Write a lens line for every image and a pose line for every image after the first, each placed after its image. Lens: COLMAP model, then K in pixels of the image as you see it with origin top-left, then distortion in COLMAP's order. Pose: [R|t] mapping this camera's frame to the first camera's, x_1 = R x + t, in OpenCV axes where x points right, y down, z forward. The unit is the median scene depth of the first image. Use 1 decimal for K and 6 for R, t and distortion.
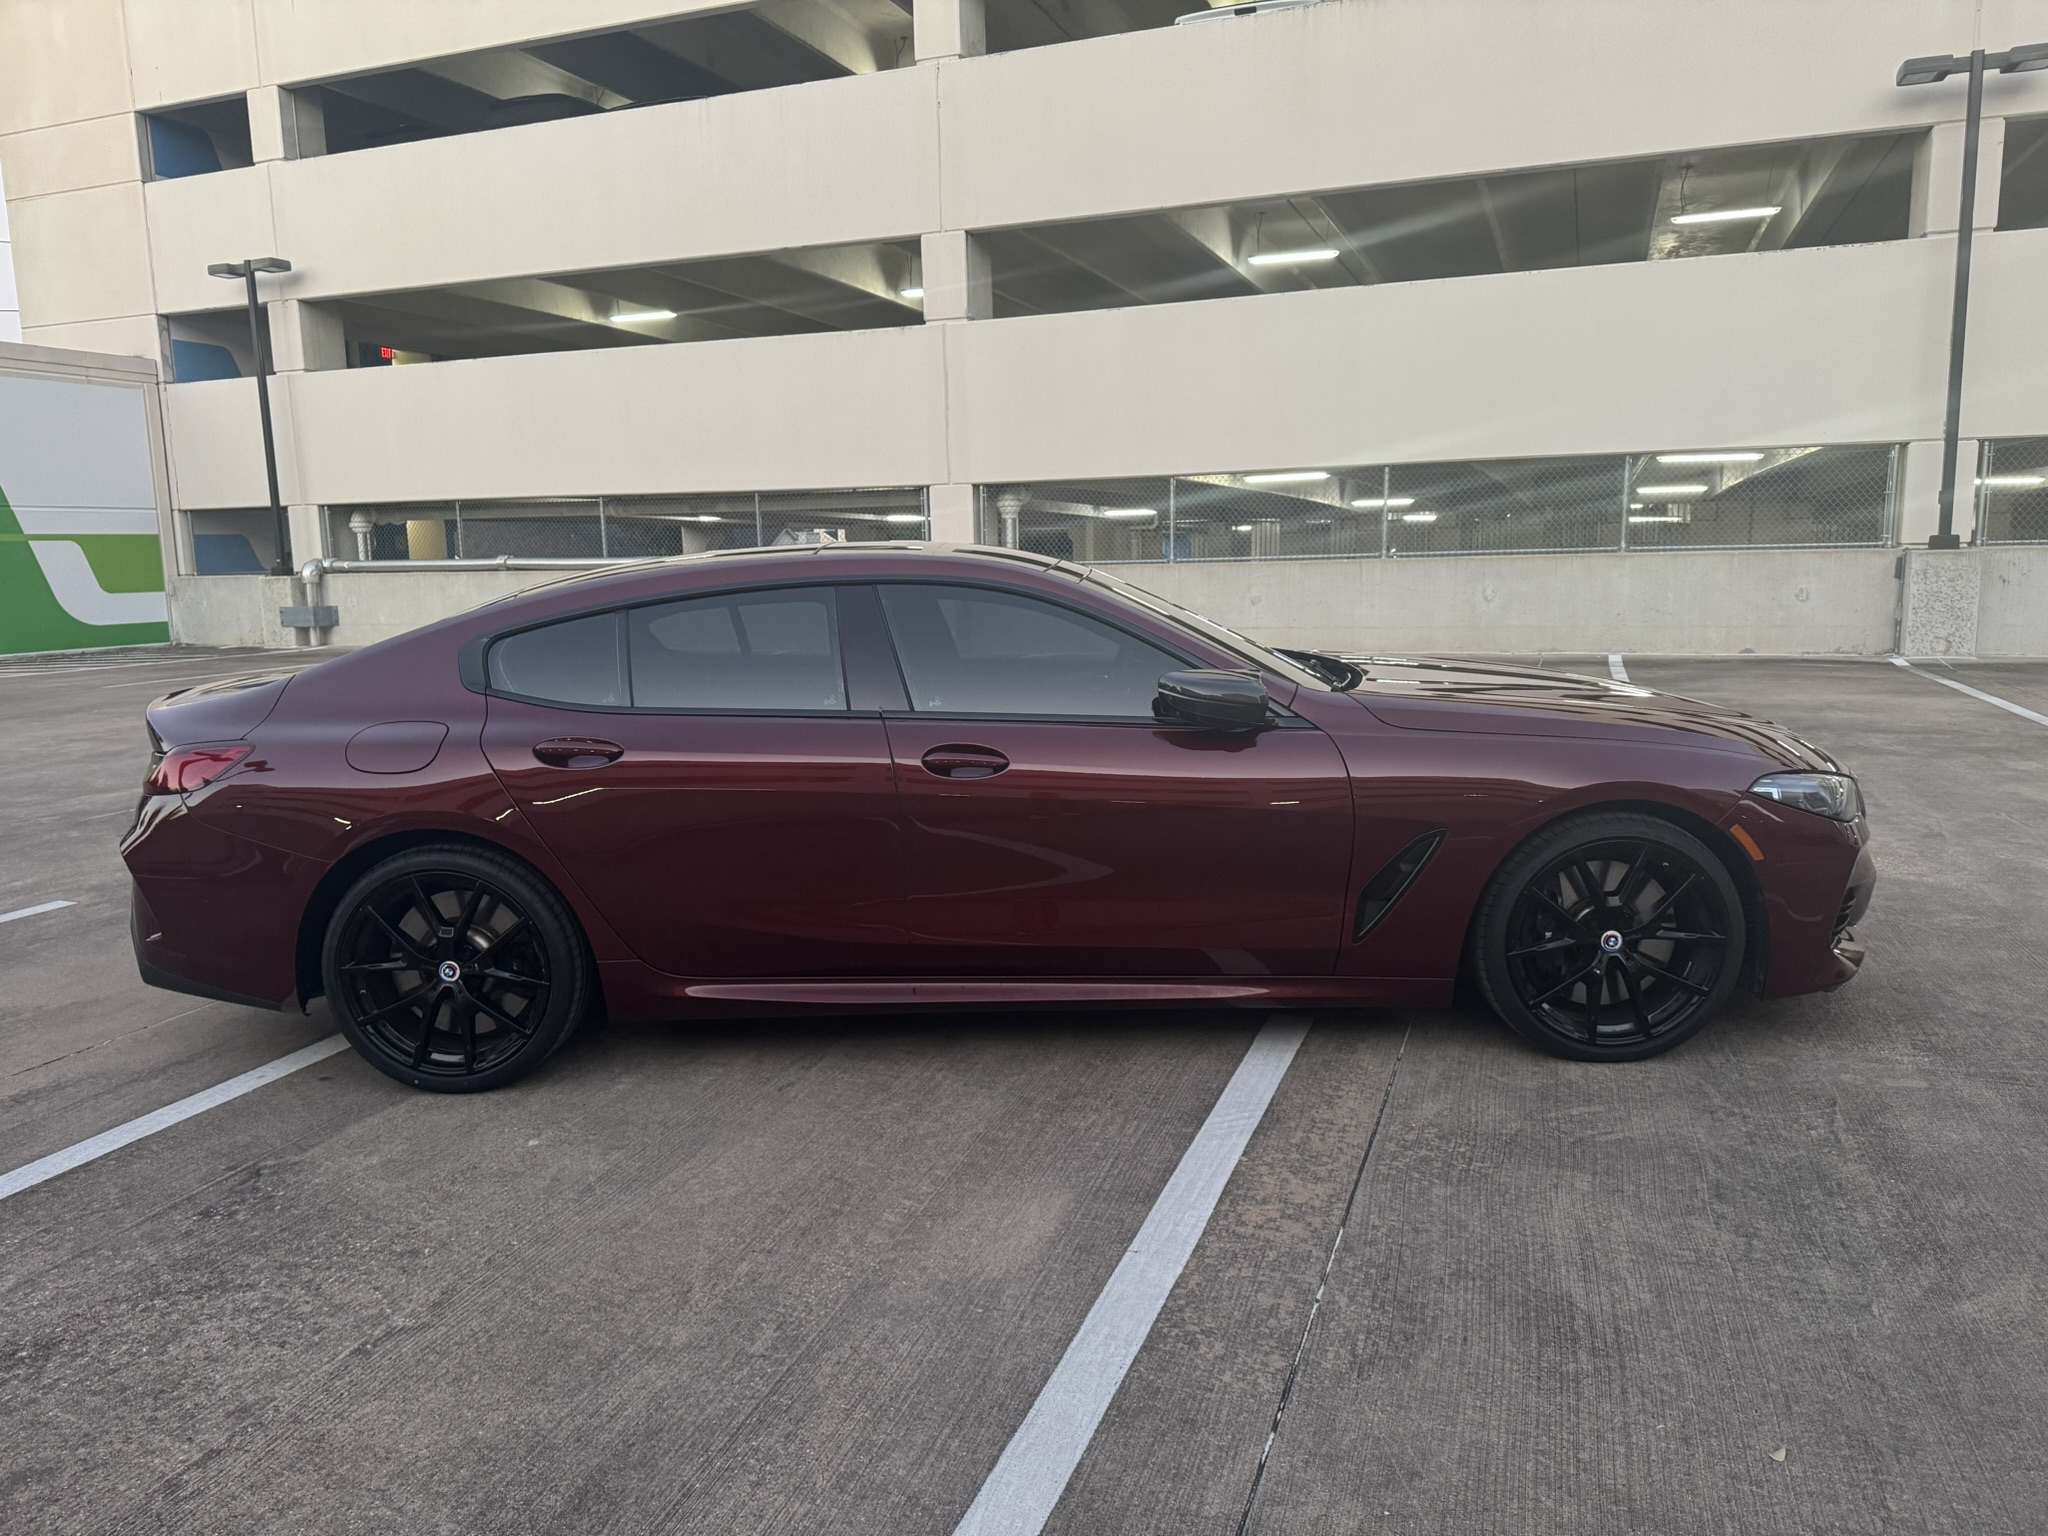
lens RADIAL K [[1435.3, 0, 1024.0], [0, 1435.3, 768.0], [0, 0, 1]] dist [0.007678, -0.005426]
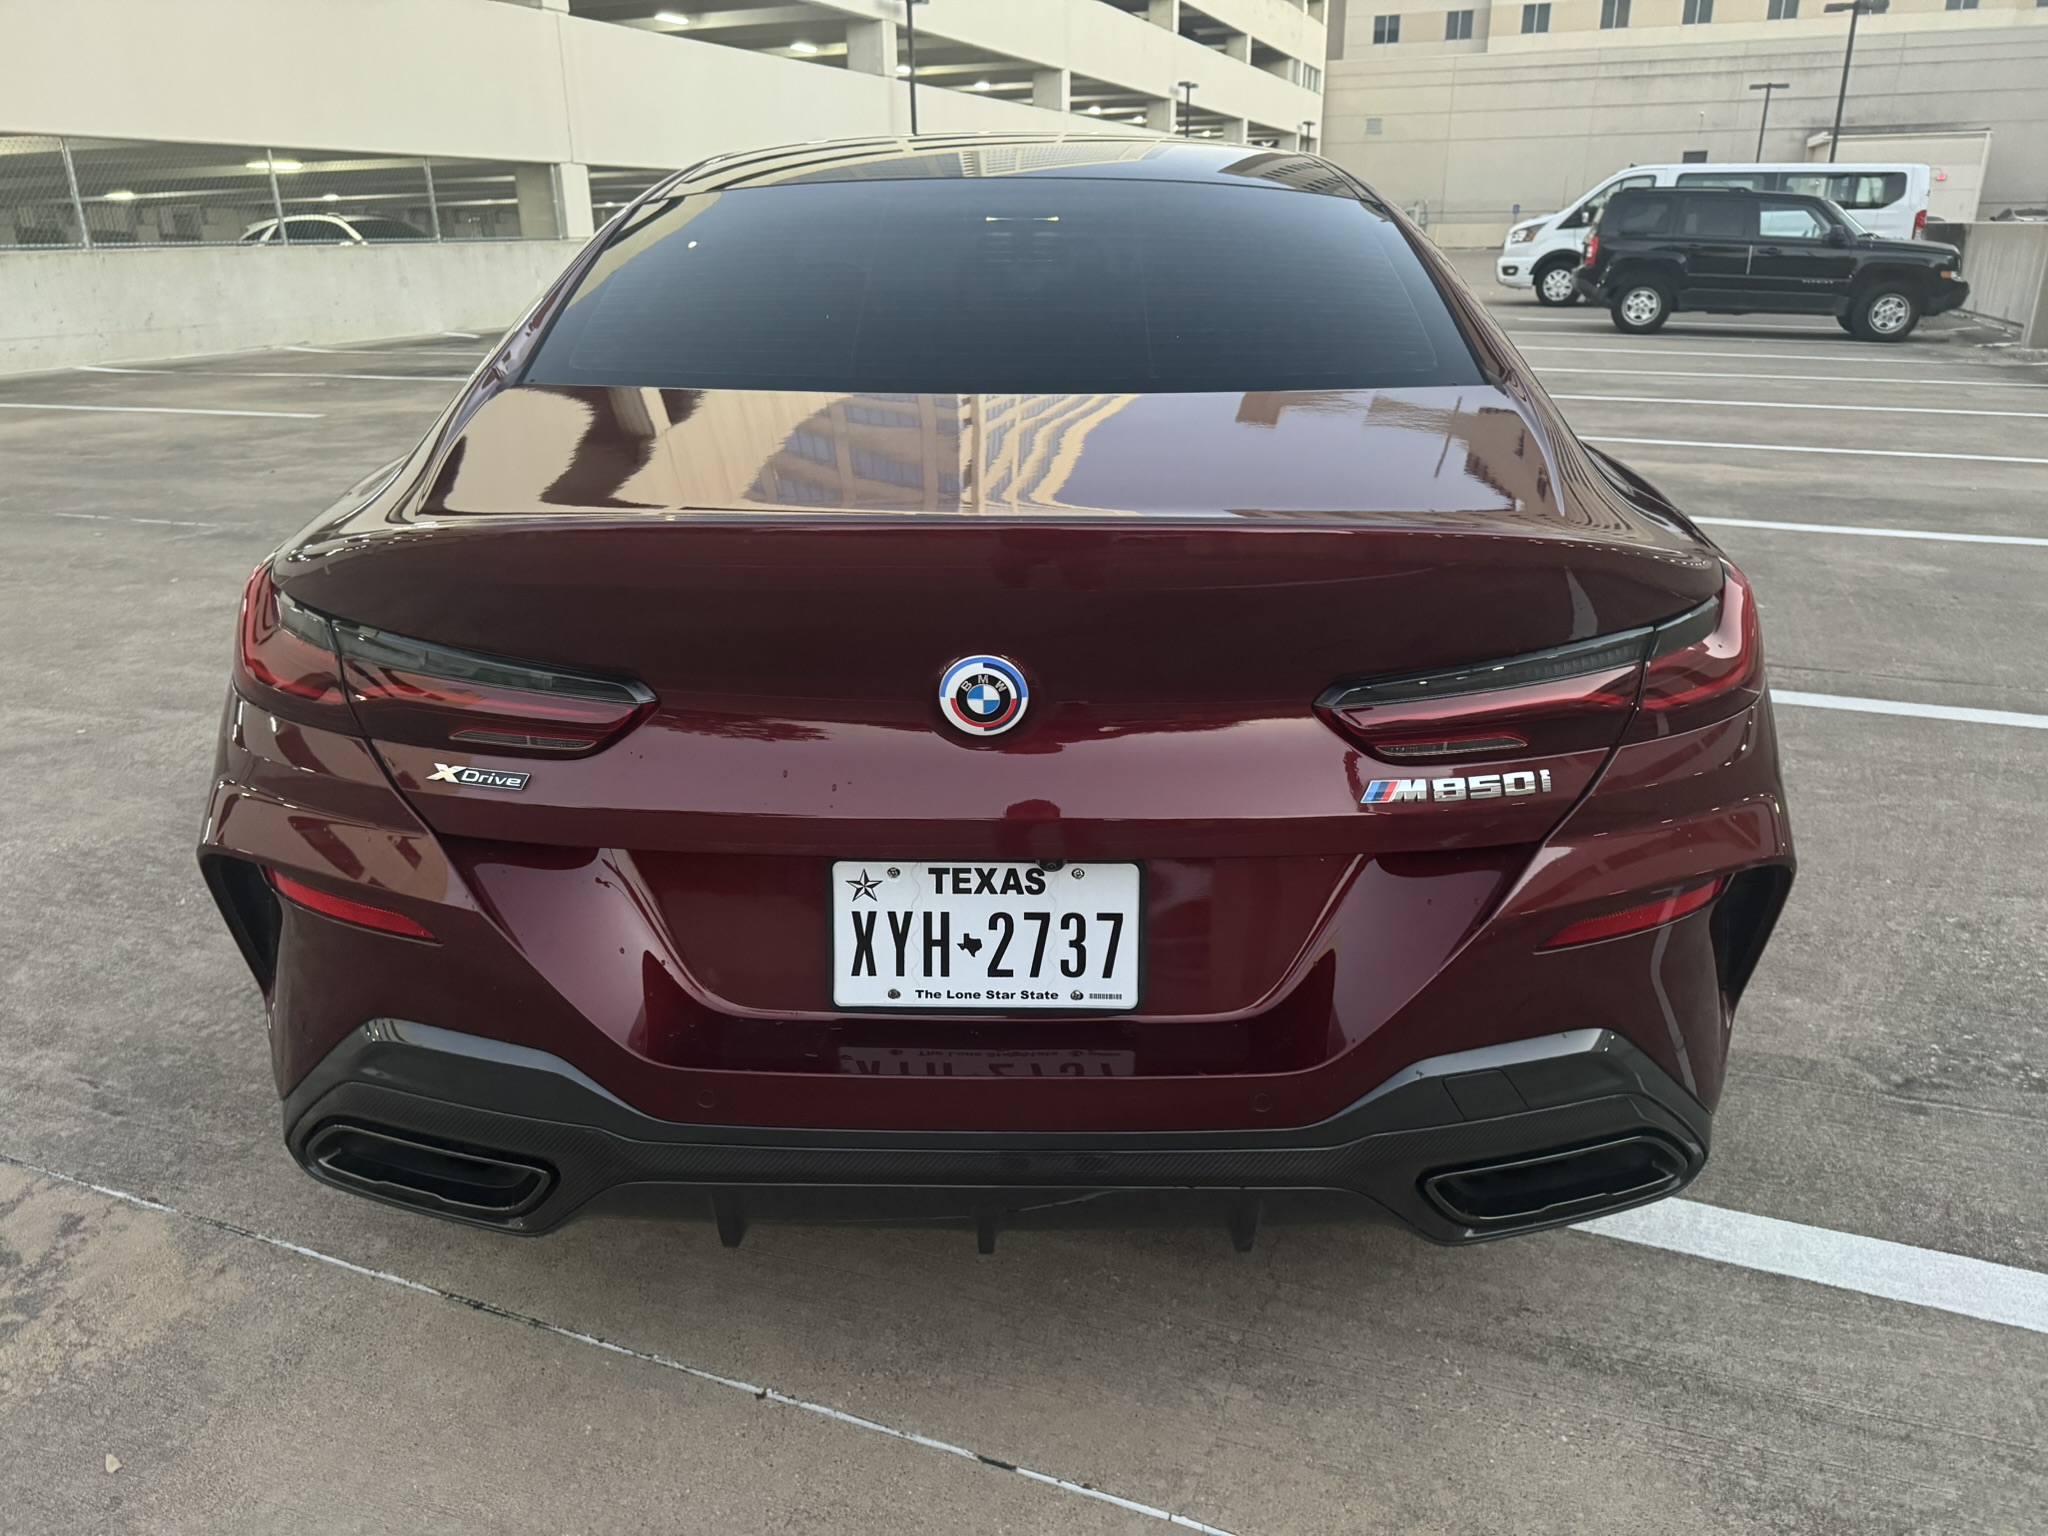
lens RADIAL K [[1459.8, 0, 985.8], [0, 1459.8, 792.2], [0, 0, 1]] dist [0.027001, -0.025386]
pose [[0.007190, -0.336901, 0.941513, -0.163661], [0.163306, 0.929292, 0.331281, -0.020215], [-0.986549, 0.151373, 0.061700, 0.196279]]
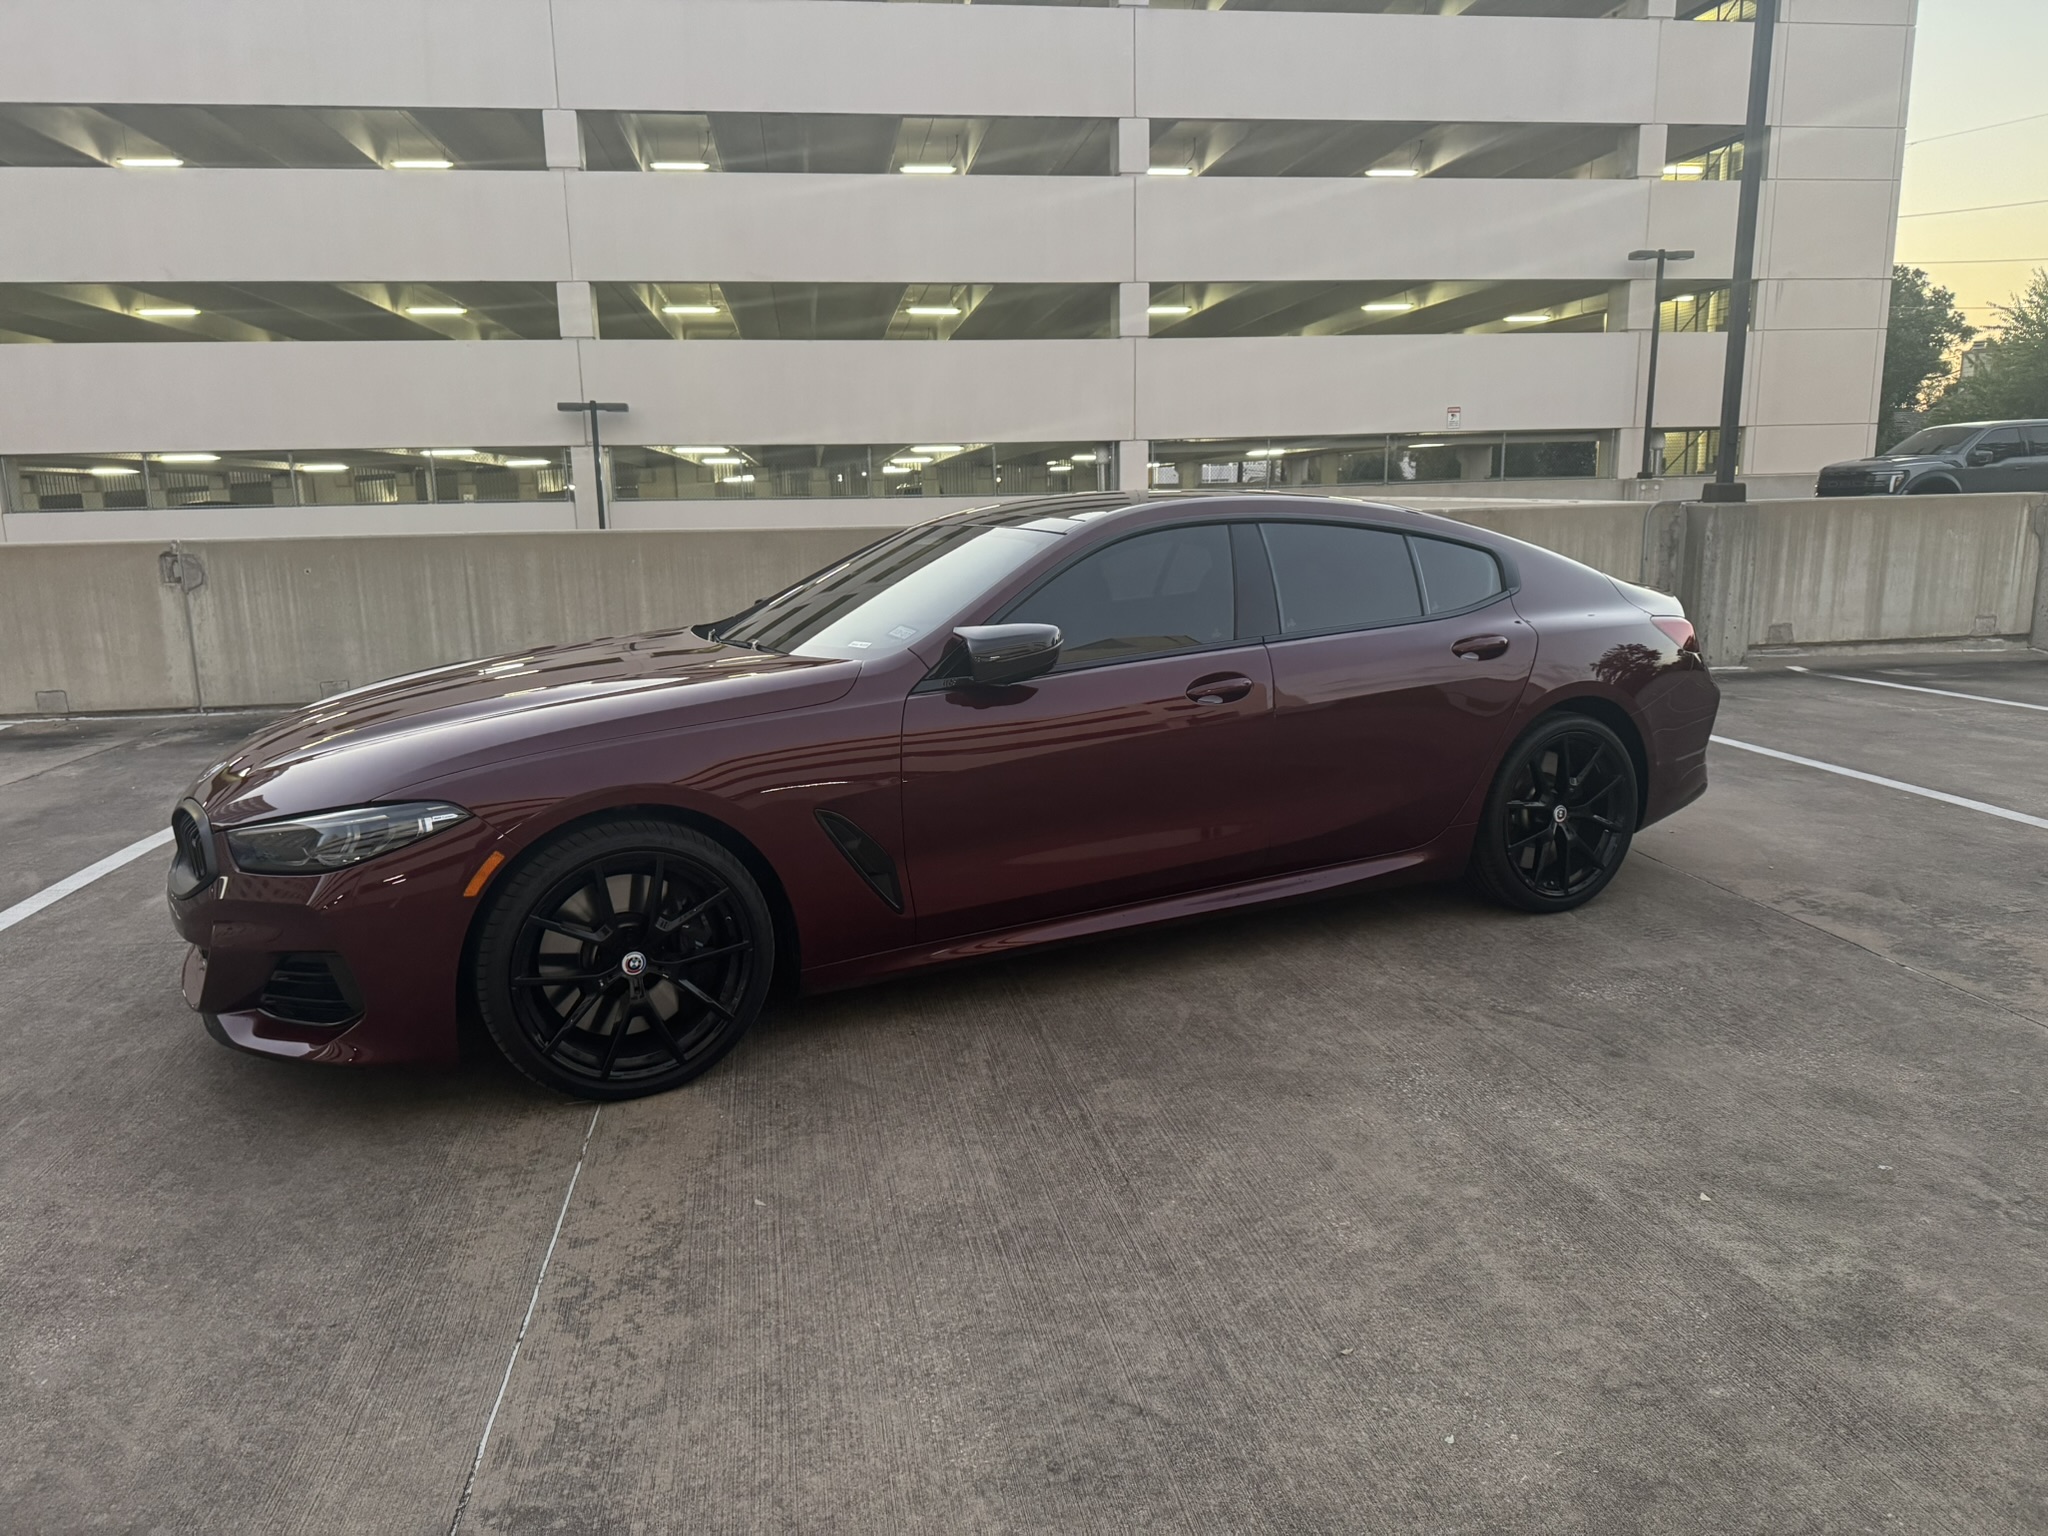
lens RADIAL K [[1430.3, 0, 1024.0], [0, 1430.3, 768.0], [0, 0, 1]] dist [0.062871, -0.093169]
pose [[-0.866462, 0.133420, -0.481084, 0.101342], [-0.037518, 0.943502, 0.329235, -0.061206], [0.497831, 0.303319, -0.812504, 0.368070]]
